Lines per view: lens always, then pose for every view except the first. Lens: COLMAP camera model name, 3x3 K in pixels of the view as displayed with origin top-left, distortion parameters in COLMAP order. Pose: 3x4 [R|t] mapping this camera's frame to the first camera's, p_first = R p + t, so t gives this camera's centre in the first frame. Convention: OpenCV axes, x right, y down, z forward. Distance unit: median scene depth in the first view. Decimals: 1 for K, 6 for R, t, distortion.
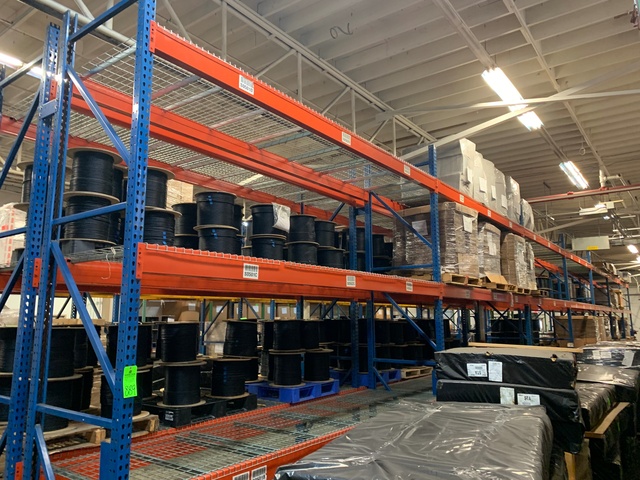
lens RADIAL K [[494.8, 0, 317.9], [0, 494.8, 236.1], [0, 0, 1]] dist [0.000657, 0.002199]
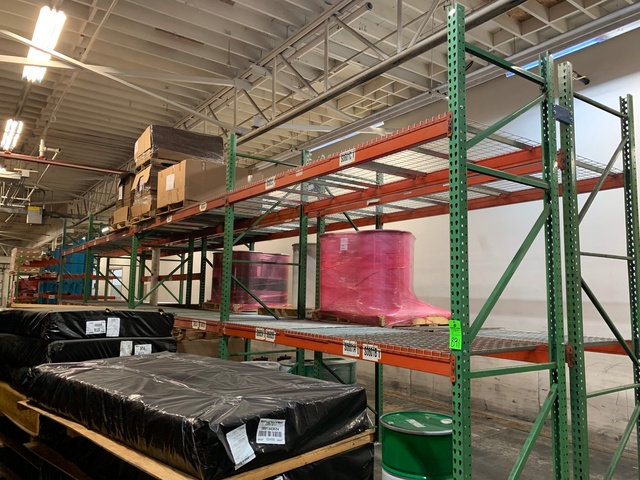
lens RADIAL K [[494.8, 0, 317.9], [0, 494.8, 241.7], [0, 0, 1]] dist [0.000657, 0.002199]
pose [[0.305604, 0.101355, 0.946749, -0.500155], [-0.167582, 0.984522, -0.051304, 0.078428], [-0.937295, -0.142980, 0.317859, 0.294126]]
